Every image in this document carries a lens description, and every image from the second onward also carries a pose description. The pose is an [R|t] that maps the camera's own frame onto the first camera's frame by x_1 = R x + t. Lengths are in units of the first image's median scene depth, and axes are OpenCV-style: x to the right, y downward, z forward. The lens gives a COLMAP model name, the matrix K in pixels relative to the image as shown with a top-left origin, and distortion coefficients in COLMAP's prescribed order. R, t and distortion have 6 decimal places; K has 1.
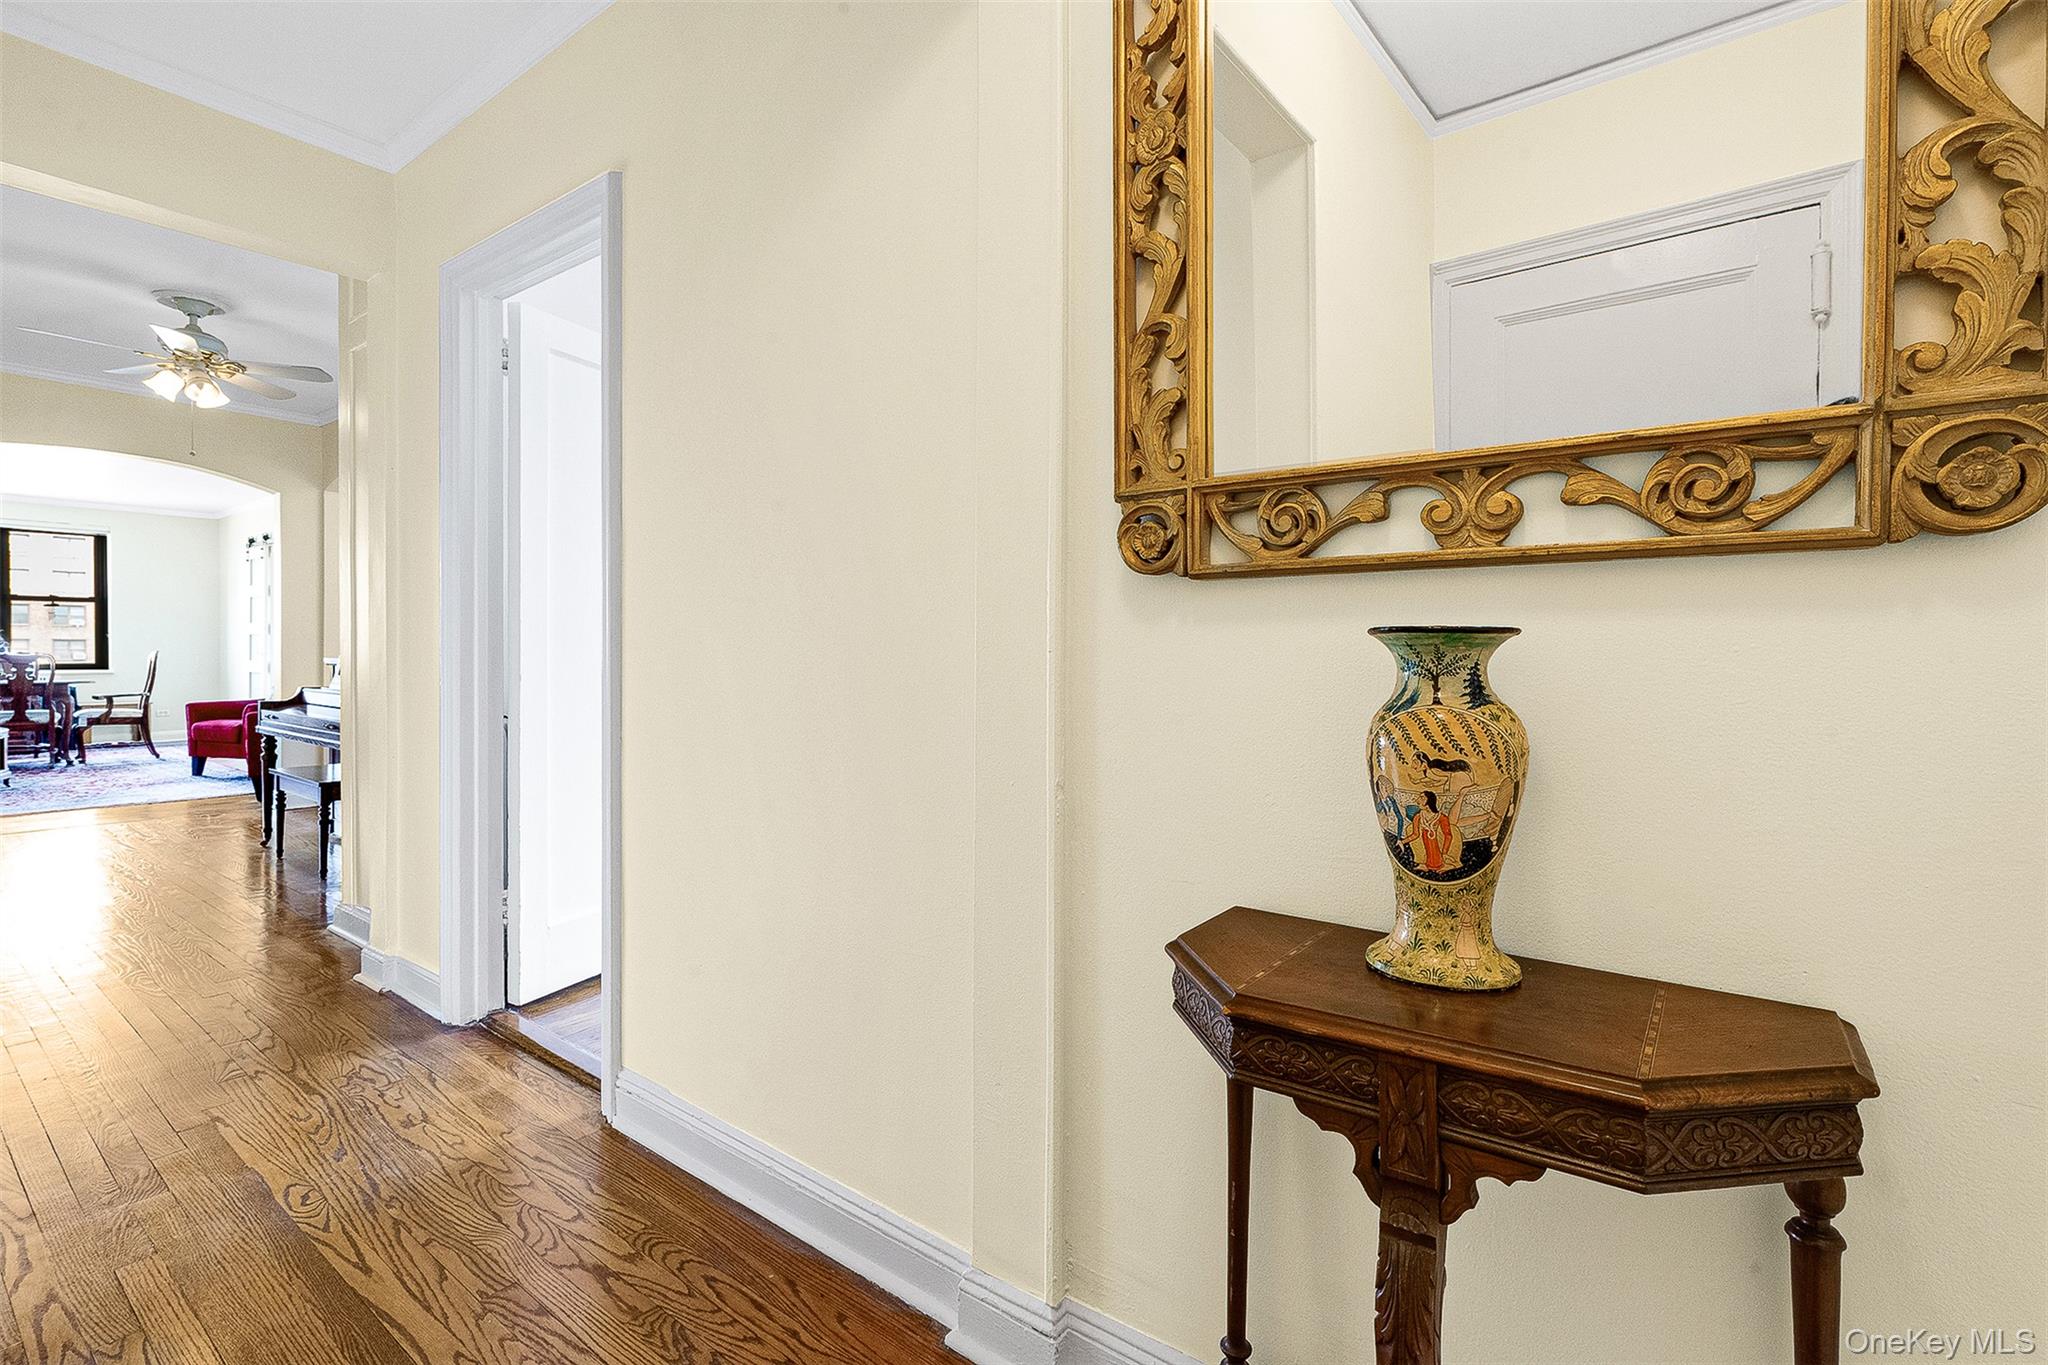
lens RADIAL K [[911.4, 0, 1037.1], [0, 911.4, 662.6], [0, 0, 1]] dist [-0.002346, -0.000682]
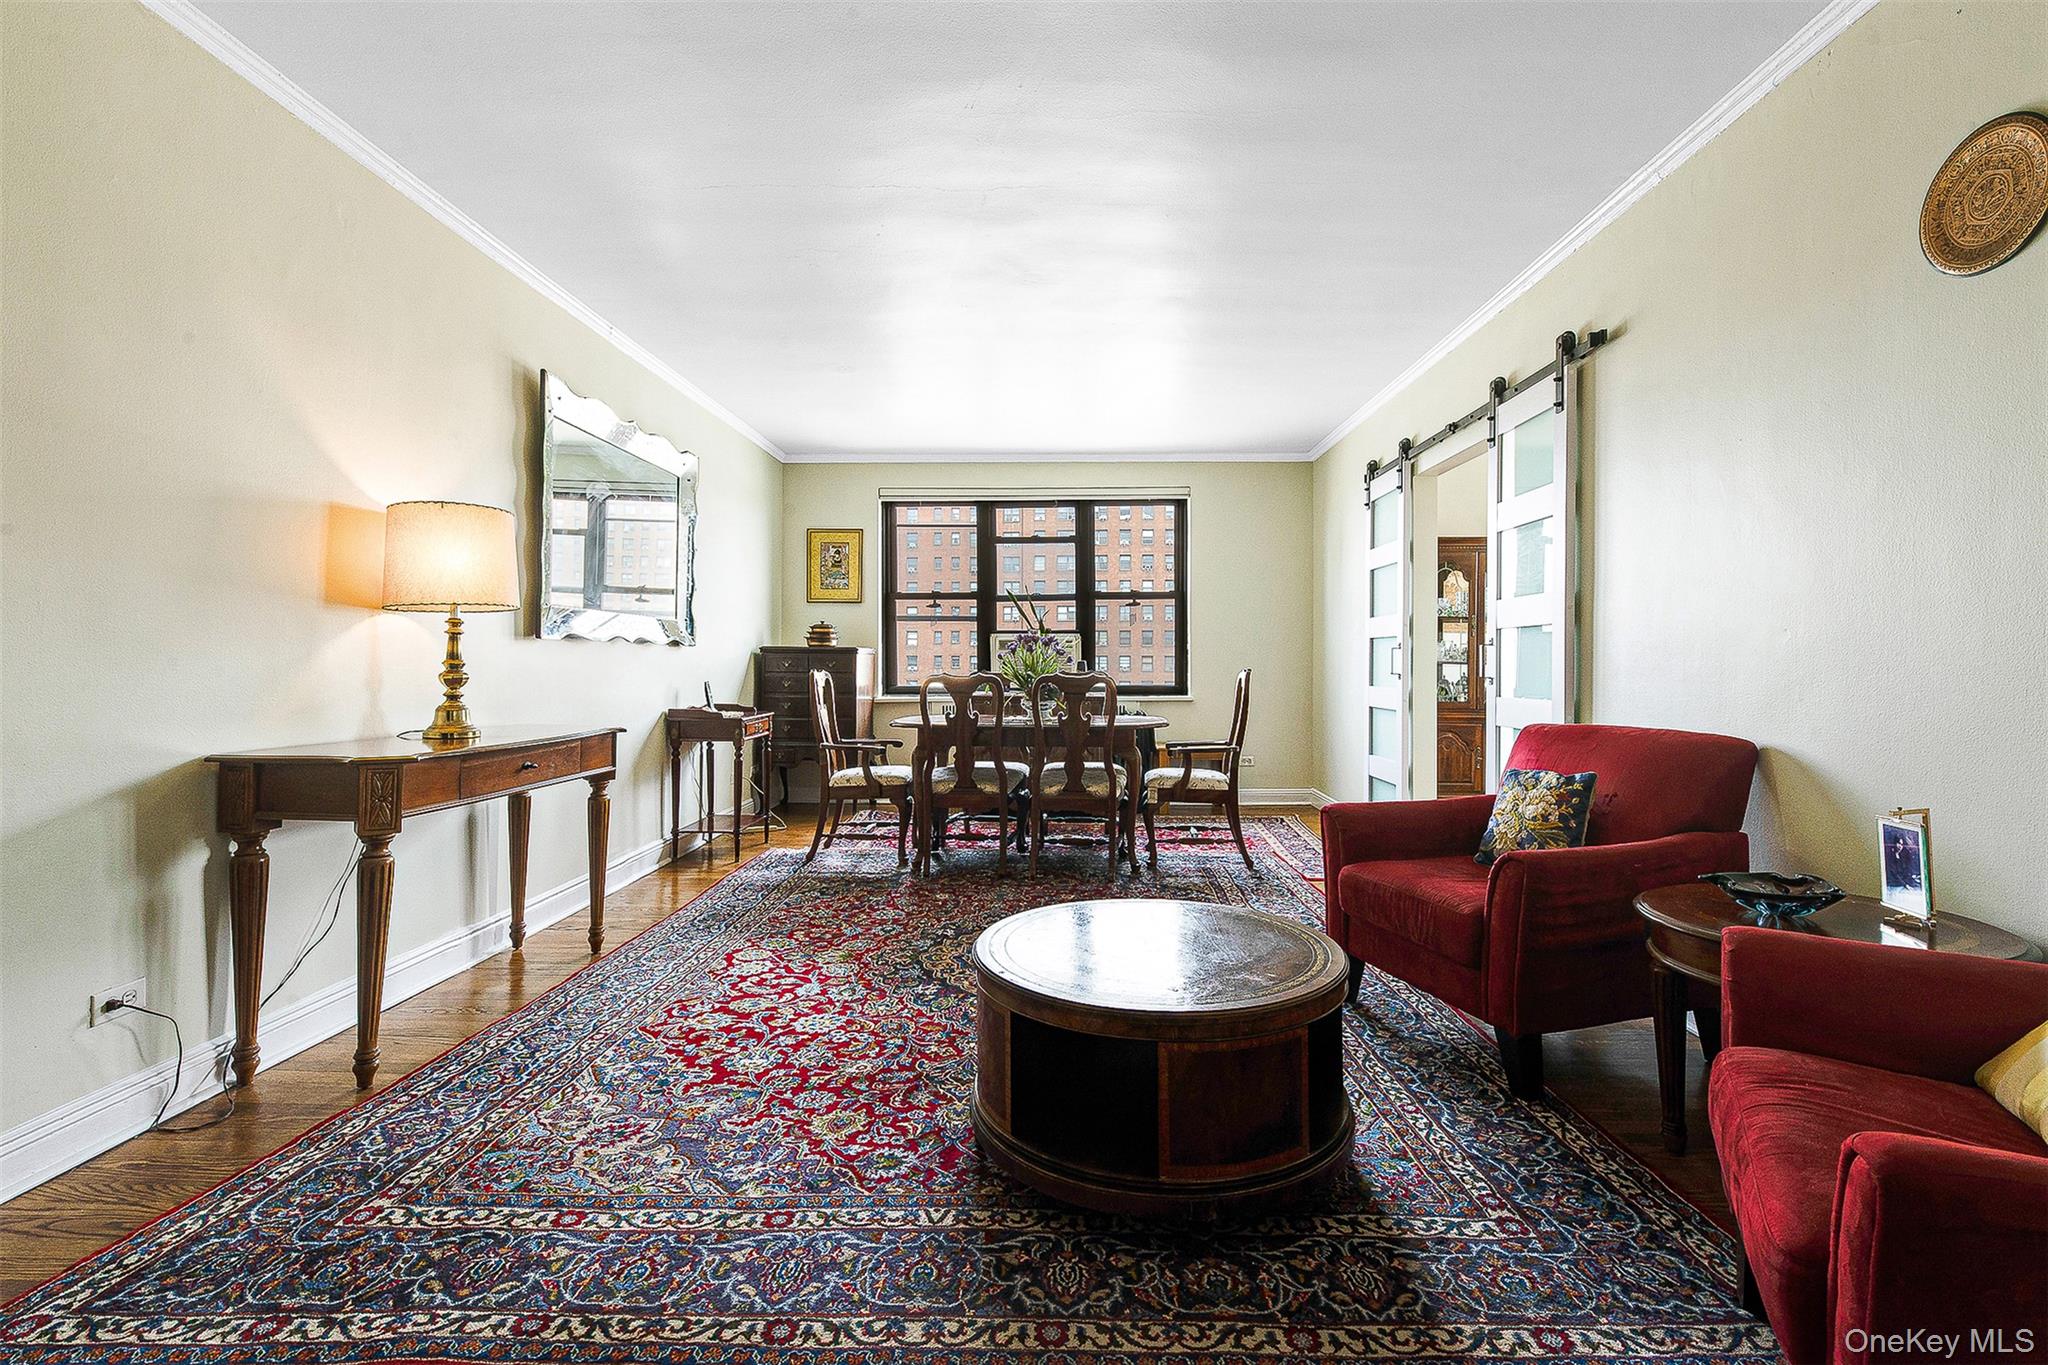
lens RADIAL K [[911.4, 0, 1052.8], [0, 911.4, 668.2], [0, 0, 1]] dist [-0.002346, -0.000682]
pose [[0.584182, 0.001481, -0.811621, -0.616179], [-0.006780, 0.999972, -0.003056, -0.012073], [0.811594, 0.007288, 0.584176, 0.607471]]
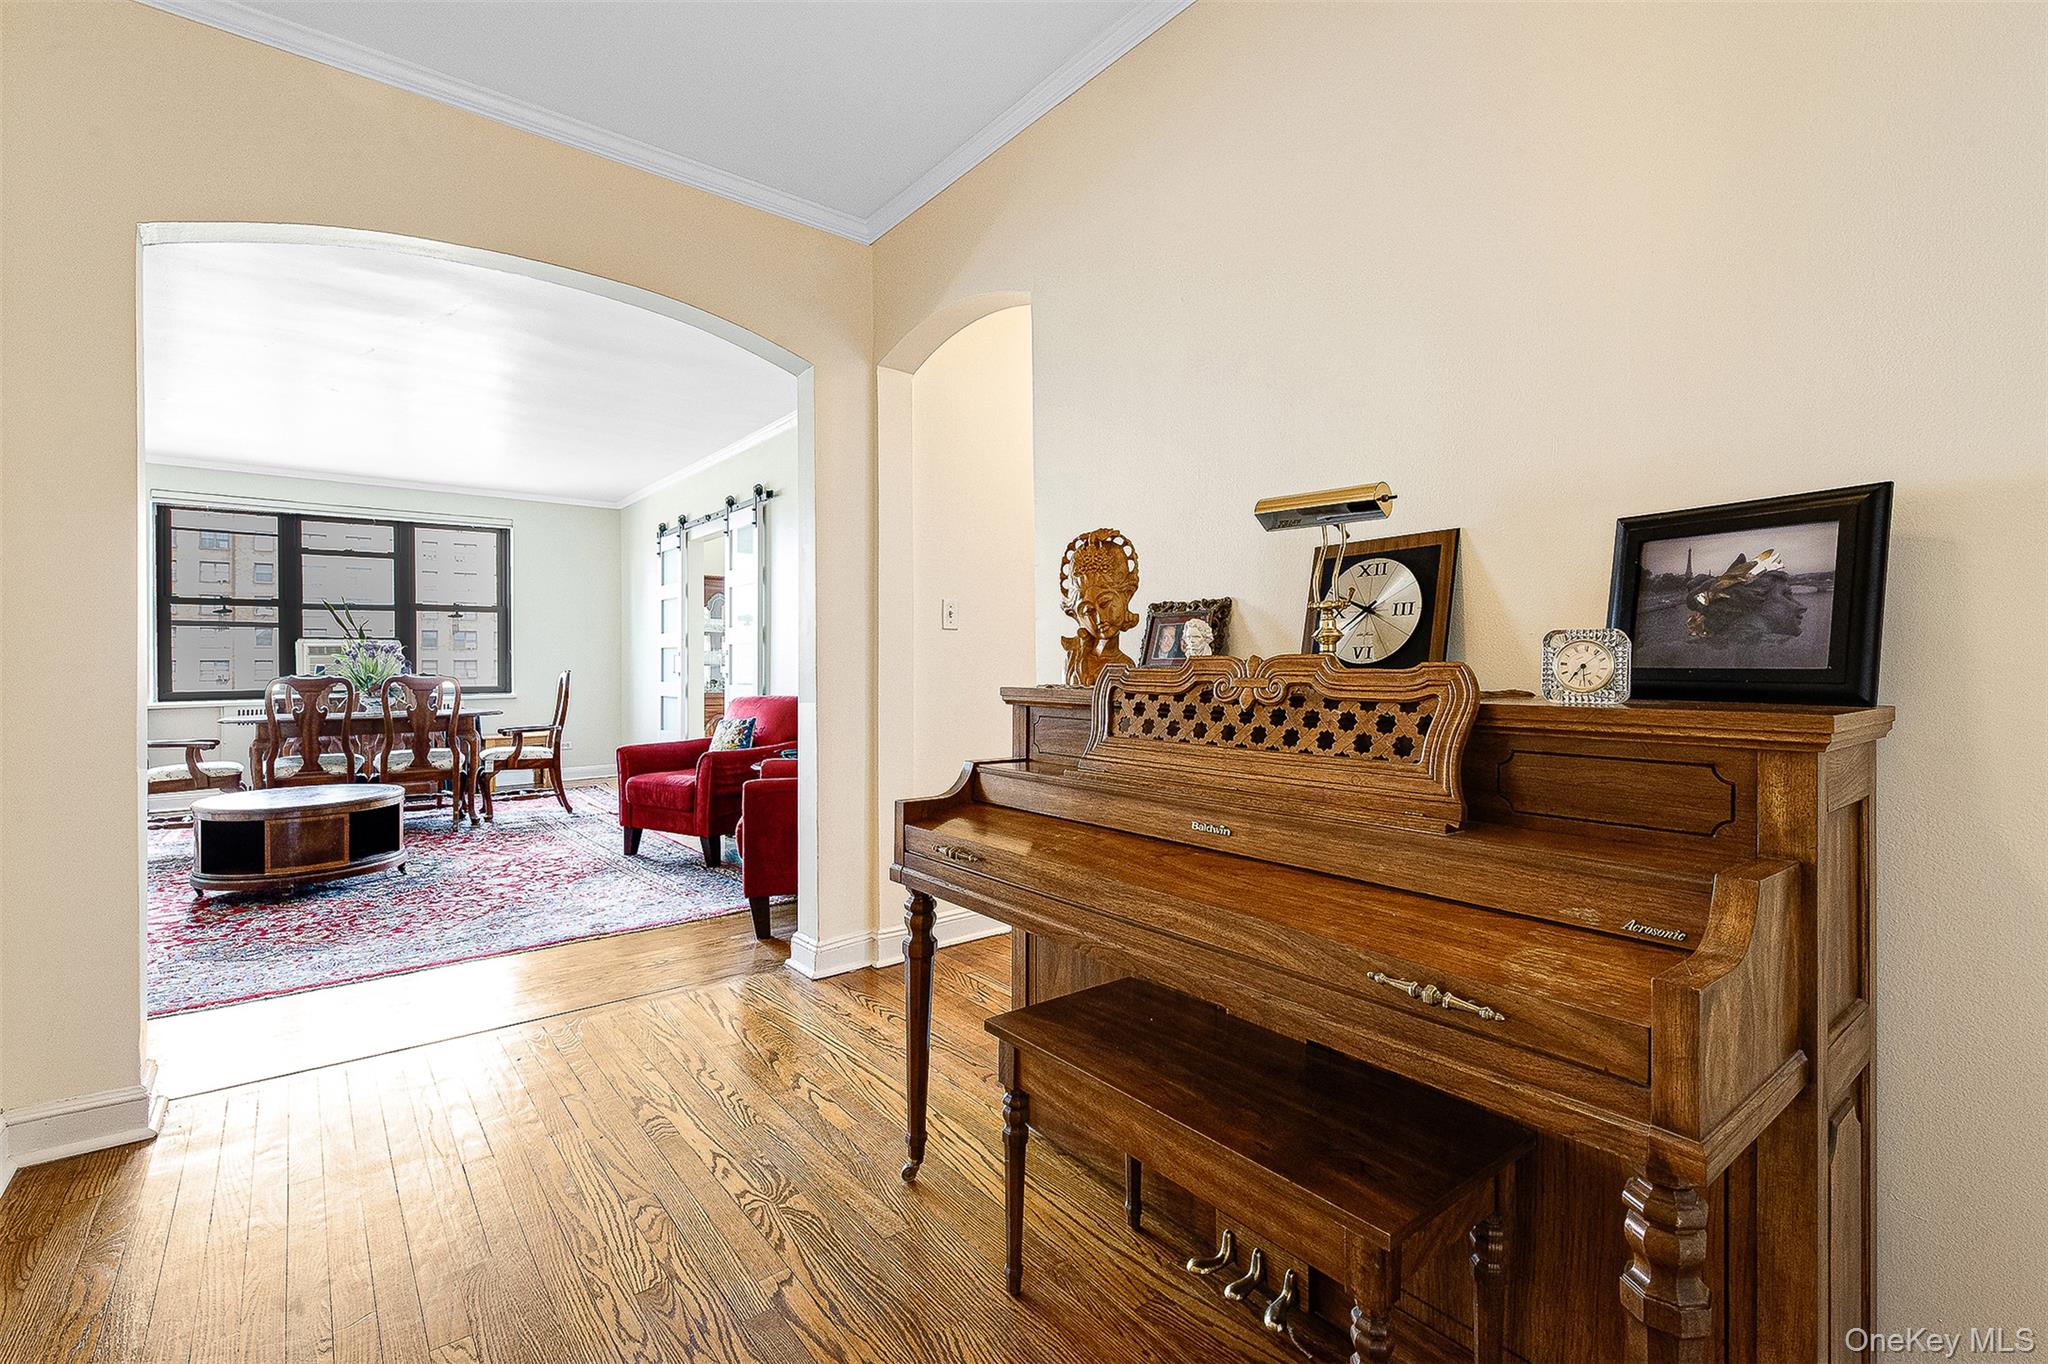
lens RADIAL K [[911.4, 0, 1045.7], [0, 911.4, 669.6], [0, 0, 1]] dist [-0.002346, -0.000682]
pose [[0.968993, -0.008027, -0.246959, -0.410249], [0.006464, 0.999954, -0.007138, -0.006140], [0.247004, 0.005320, 0.969000, 0.376158]]
